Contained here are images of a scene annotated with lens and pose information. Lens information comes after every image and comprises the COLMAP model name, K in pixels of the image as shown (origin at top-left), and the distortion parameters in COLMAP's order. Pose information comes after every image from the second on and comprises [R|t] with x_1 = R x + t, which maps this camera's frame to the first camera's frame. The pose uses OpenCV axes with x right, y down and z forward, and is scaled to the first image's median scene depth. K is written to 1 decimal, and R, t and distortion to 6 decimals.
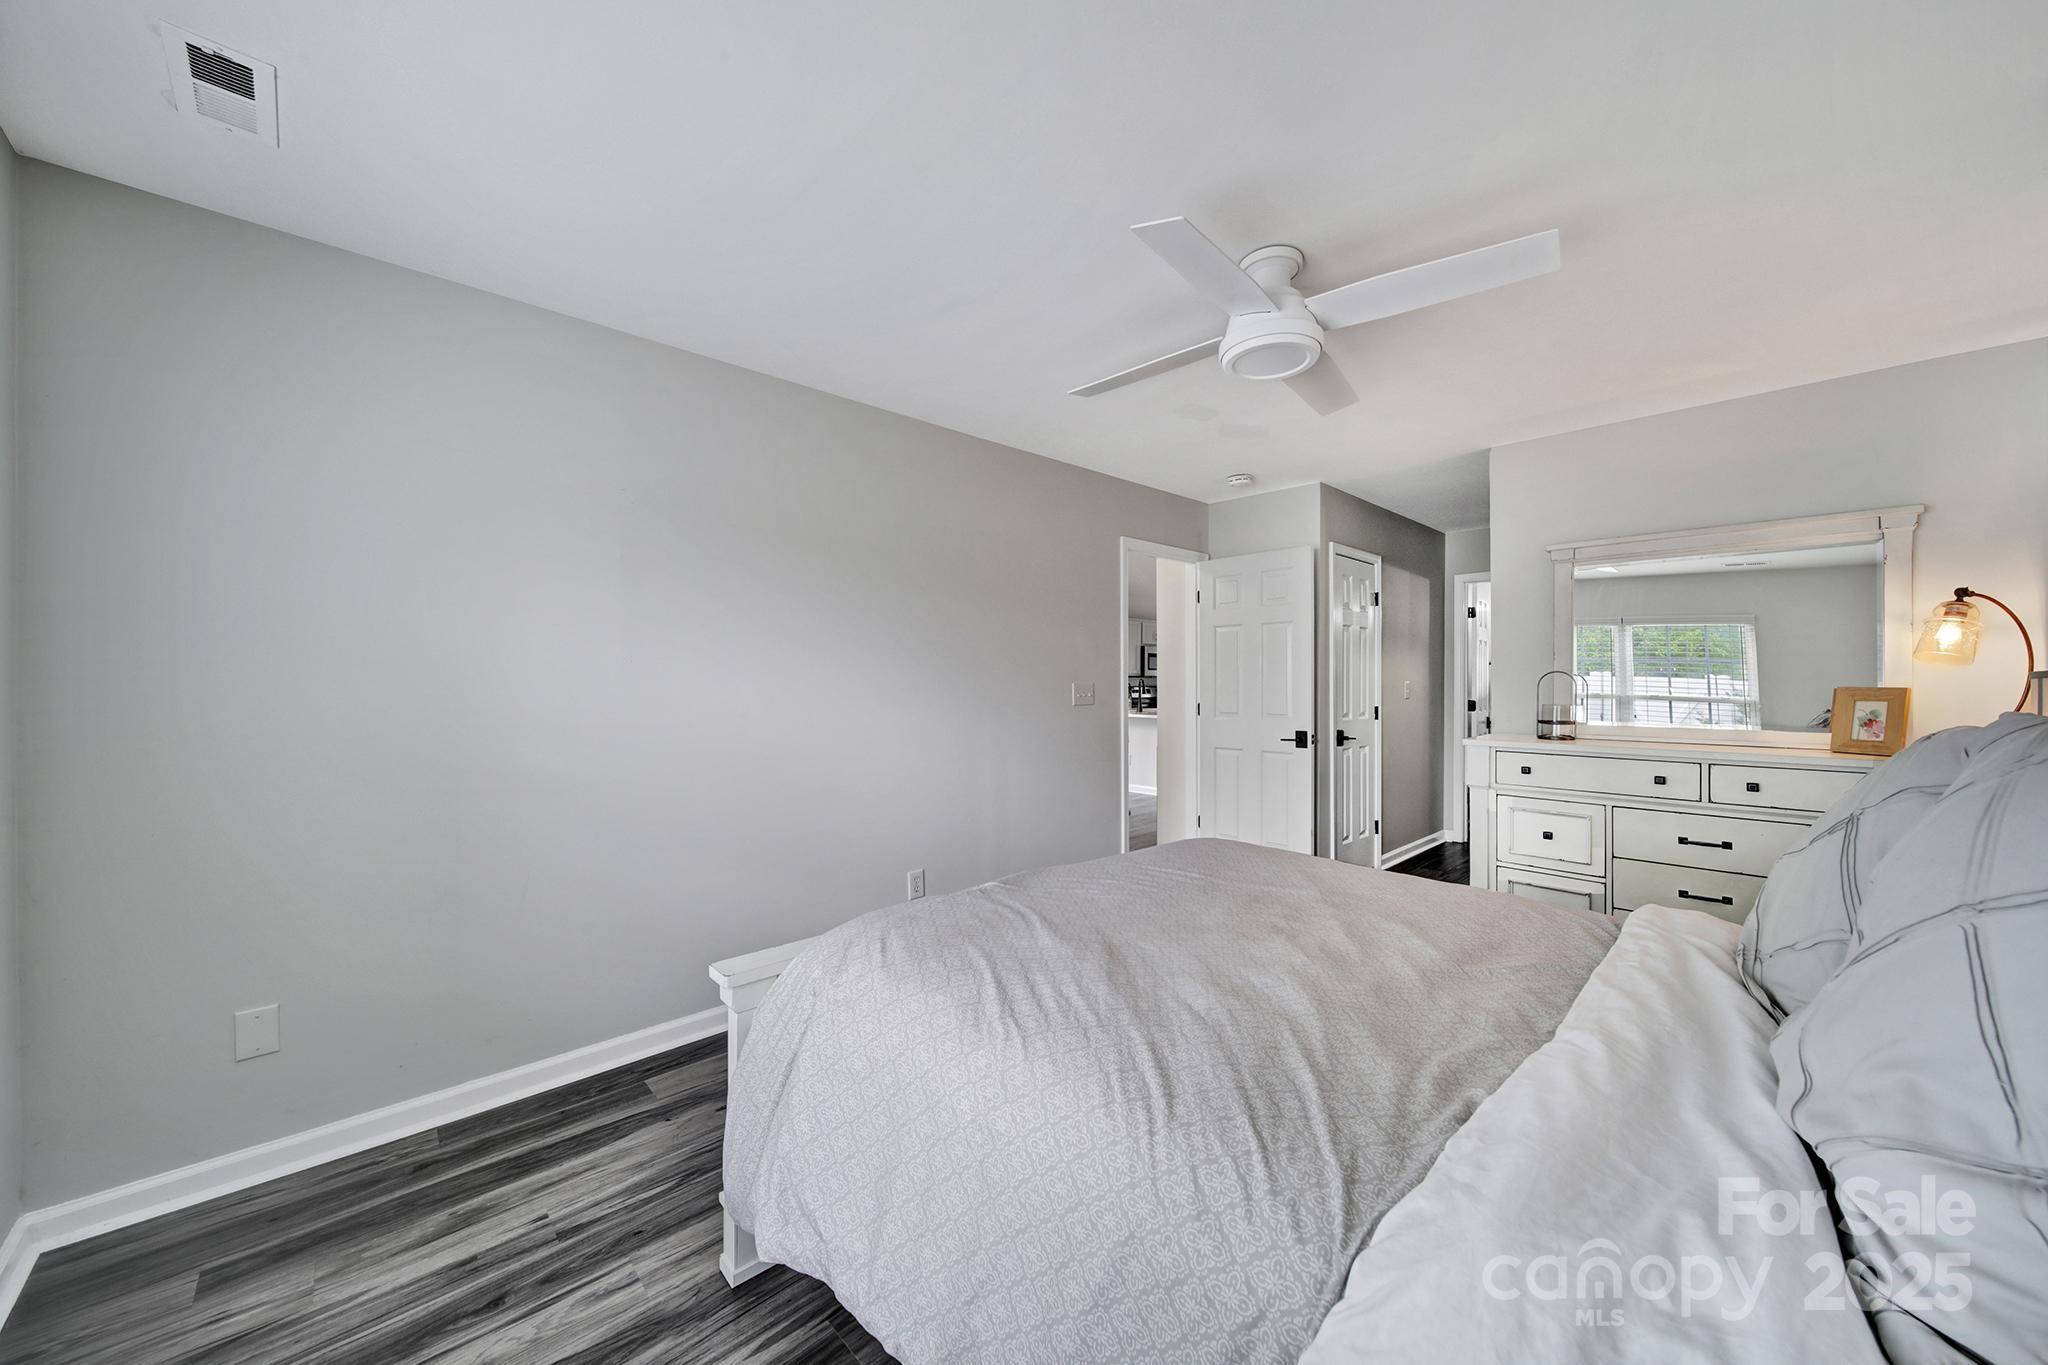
lens RADIAL K [[729.7, 0, 1021.8], [0, 729.7, 681.3], [0, 0, 1]] dist [0.000365, -0.001188]
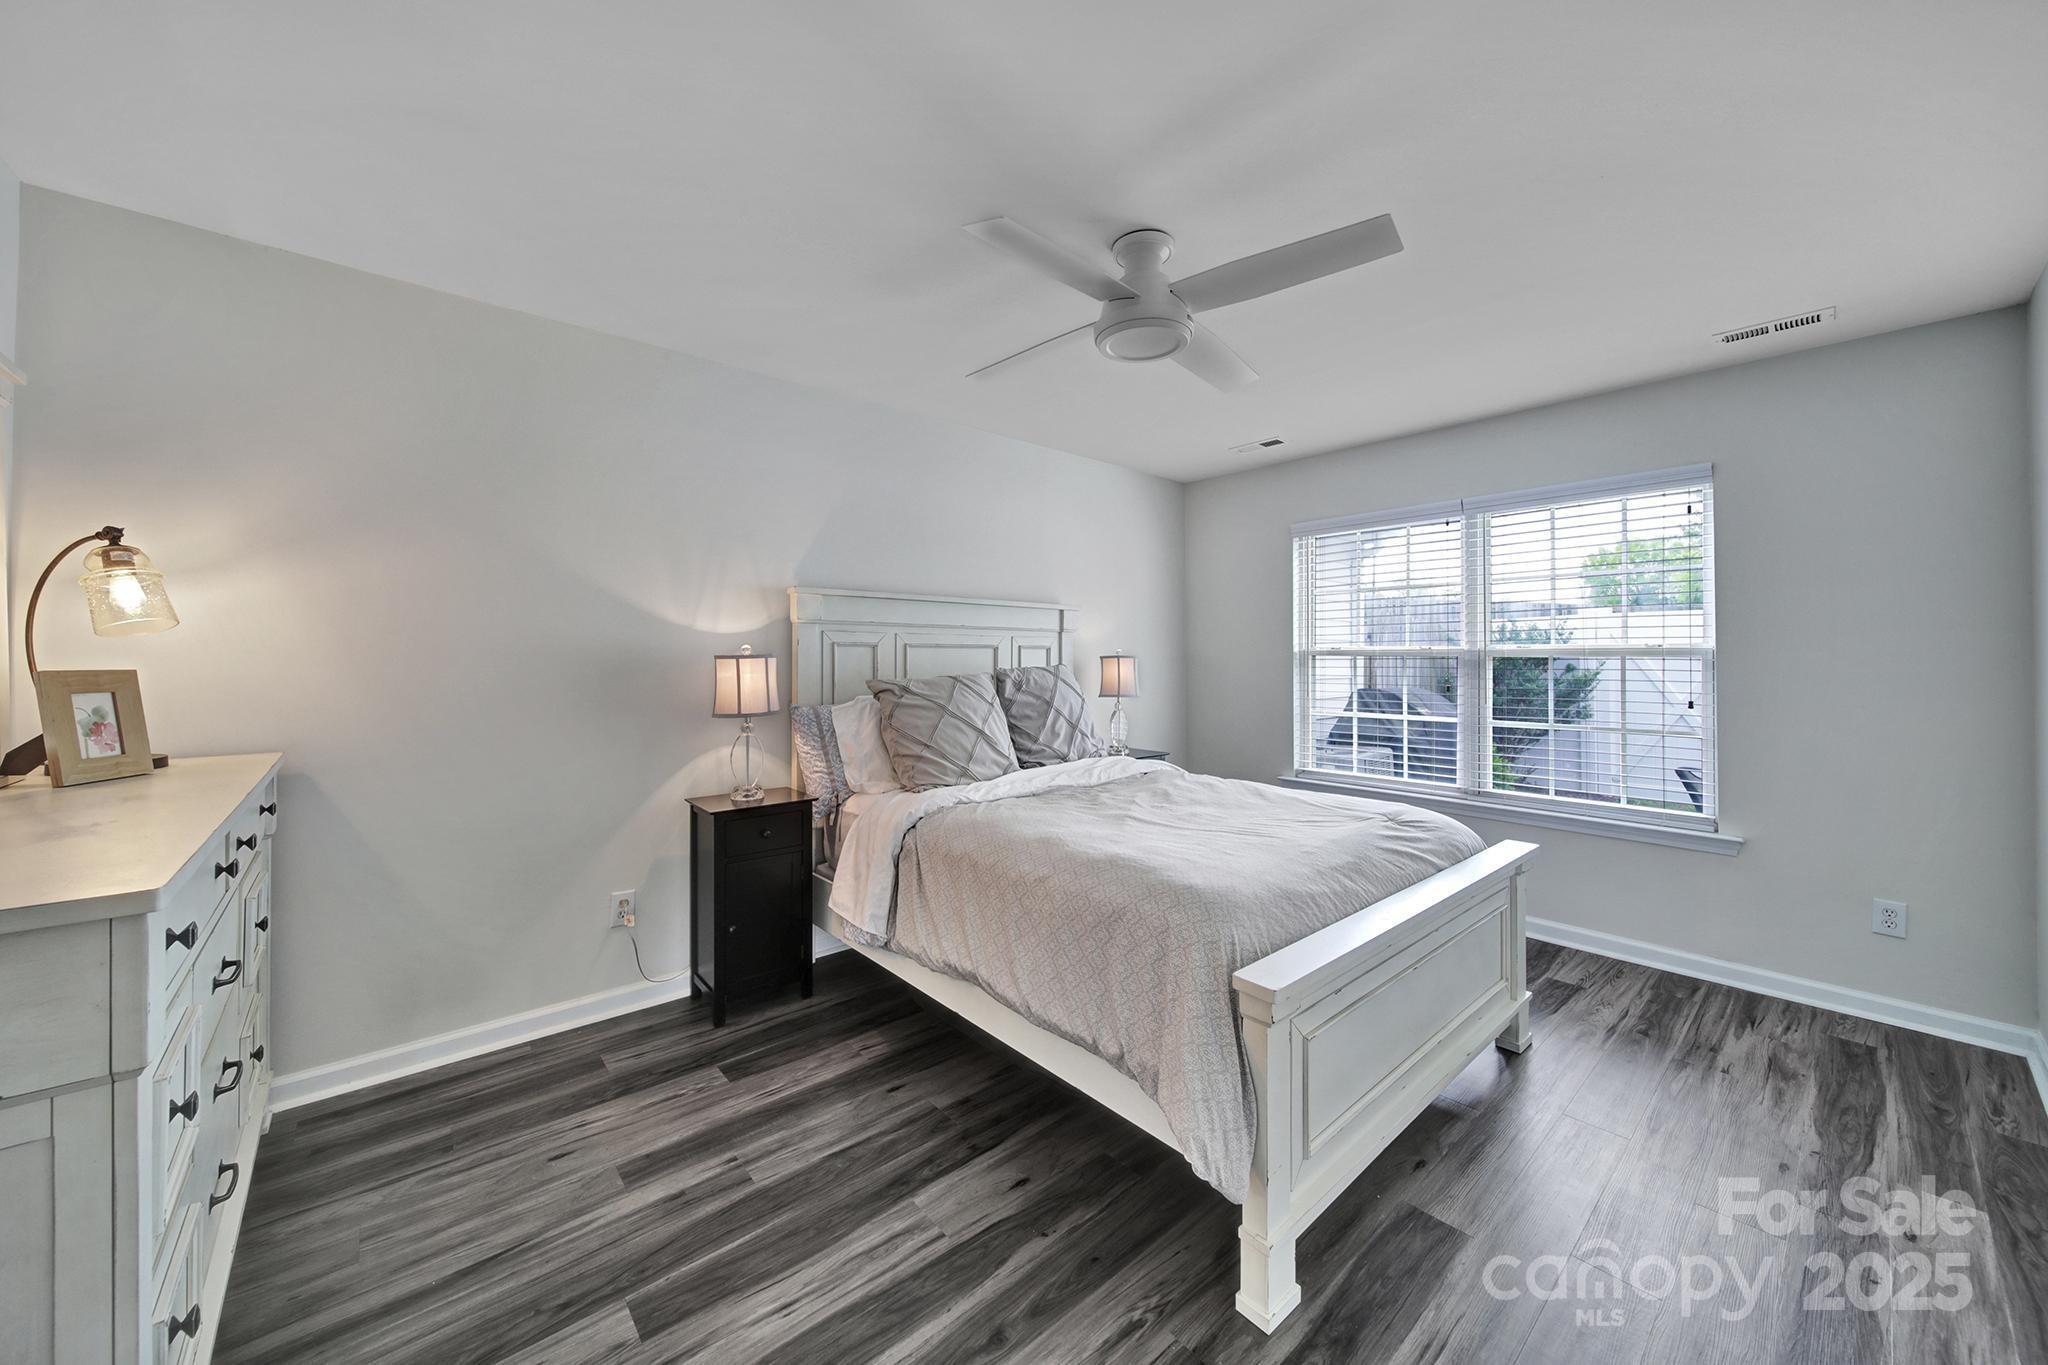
lens RADIAL K [[729.7, 0, 1028.2], [0, 729.7, 668.3], [0, 0, 1]] dist [0.000365, -0.001188]
pose [[-0.999596, 0.000926, 0.028403, 0.366643], [0.001276, 0.999924, 0.012286, 0.000073], [-0.028390, 0.012318, -0.999521, 1.569028]]
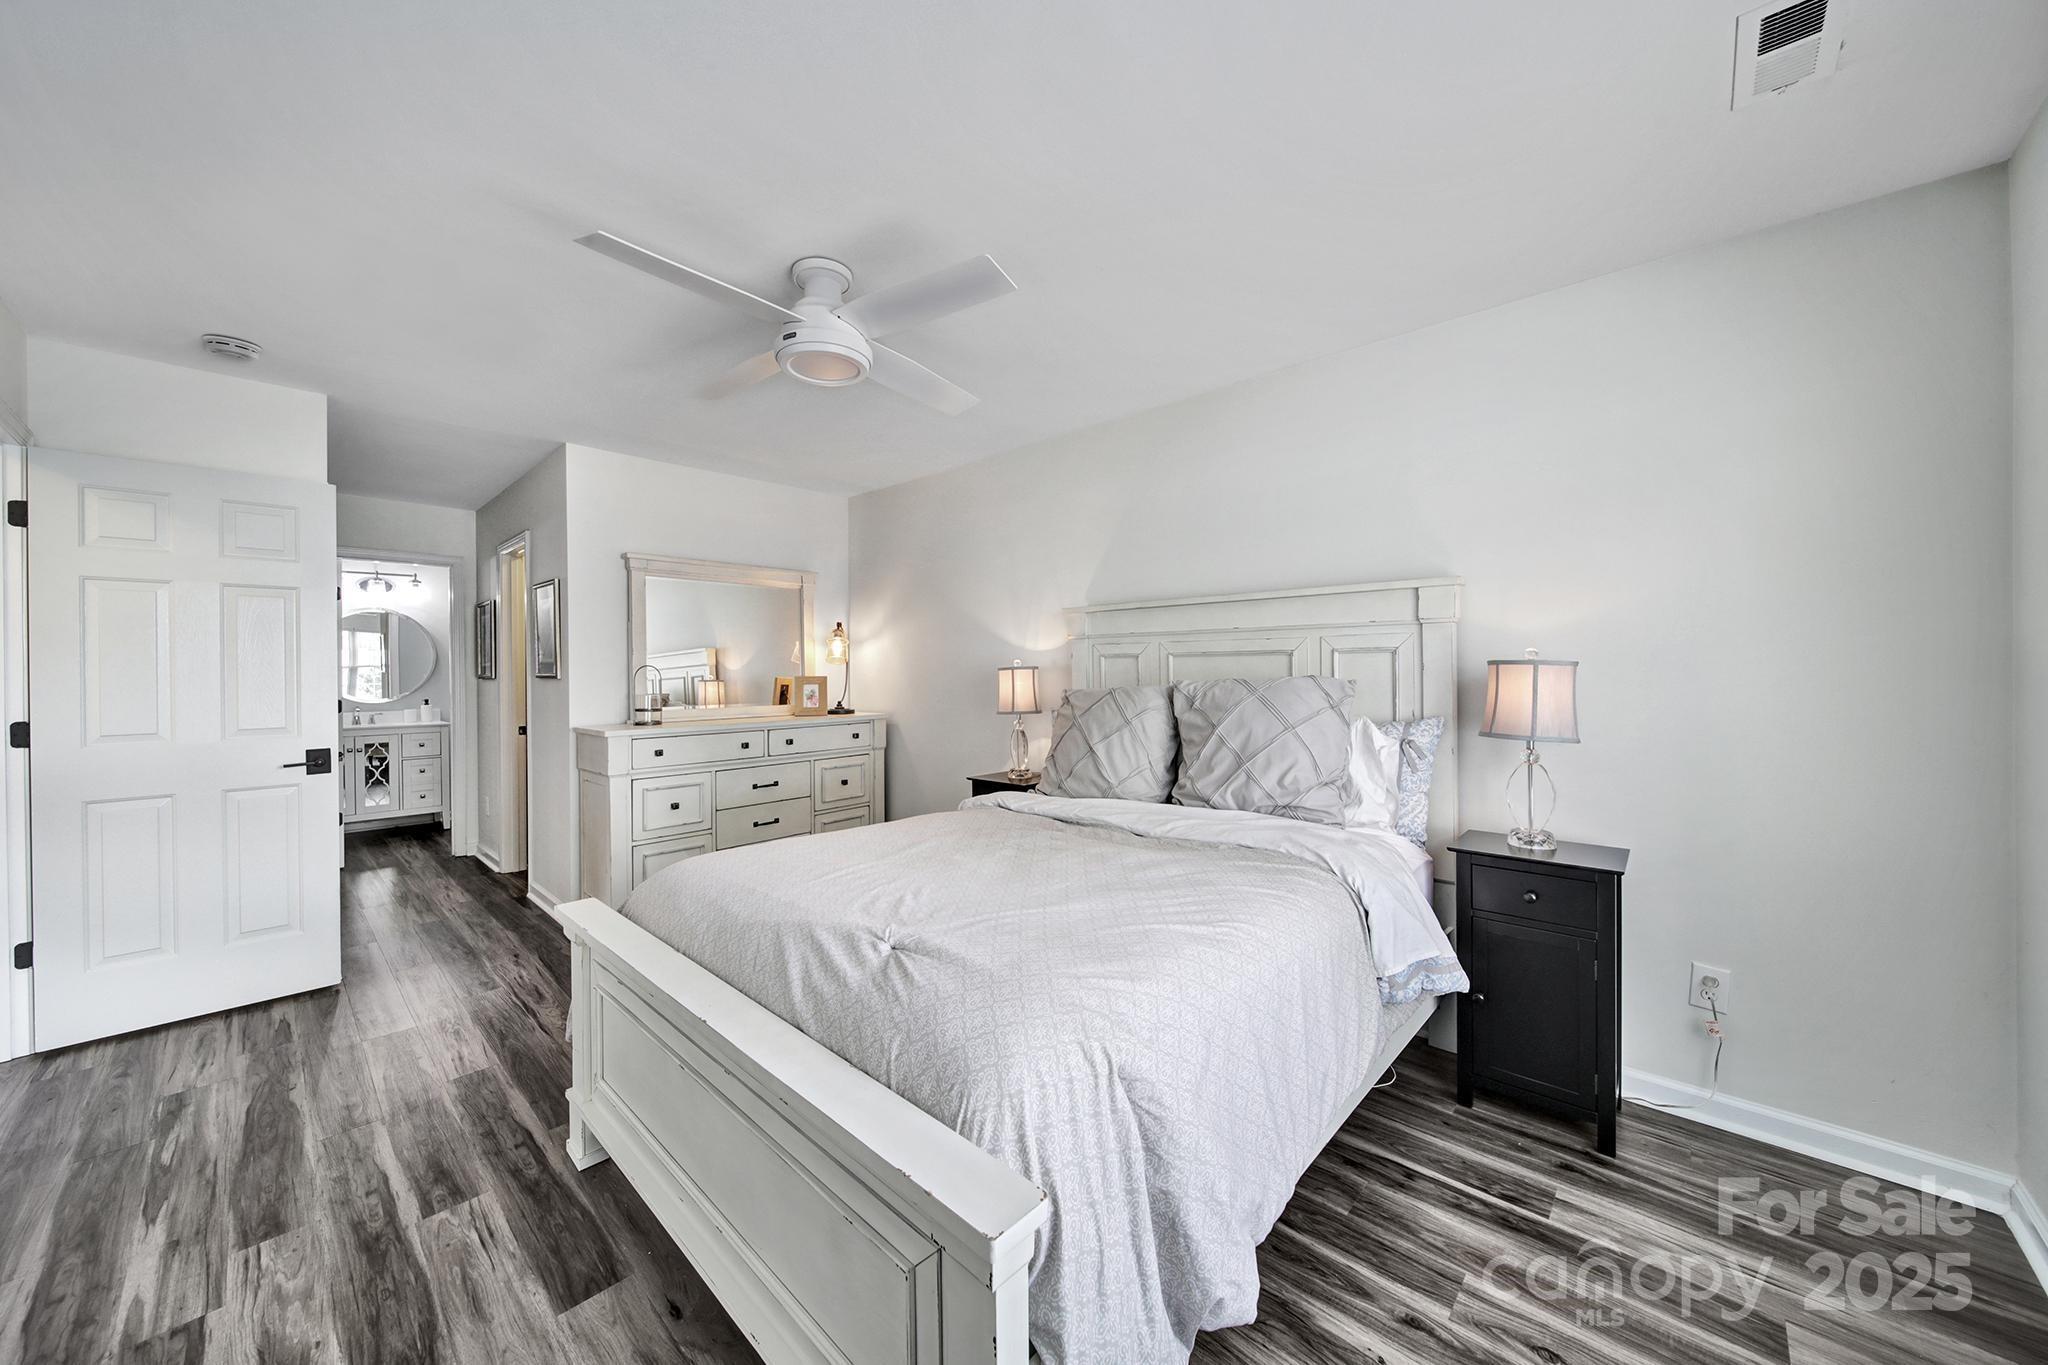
lens RADIAL K [[729.7, 0, 1020.6], [0, 729.7, 675.9], [0, 0, 1]] dist [0.000365, -0.001188]
pose [[-0.071994, -0.006017, 0.997387, -0.569493], [0.008928, 0.999938, 0.006677, 0.000202], [-0.997365, 0.009386, -0.071935, 0.627310]]
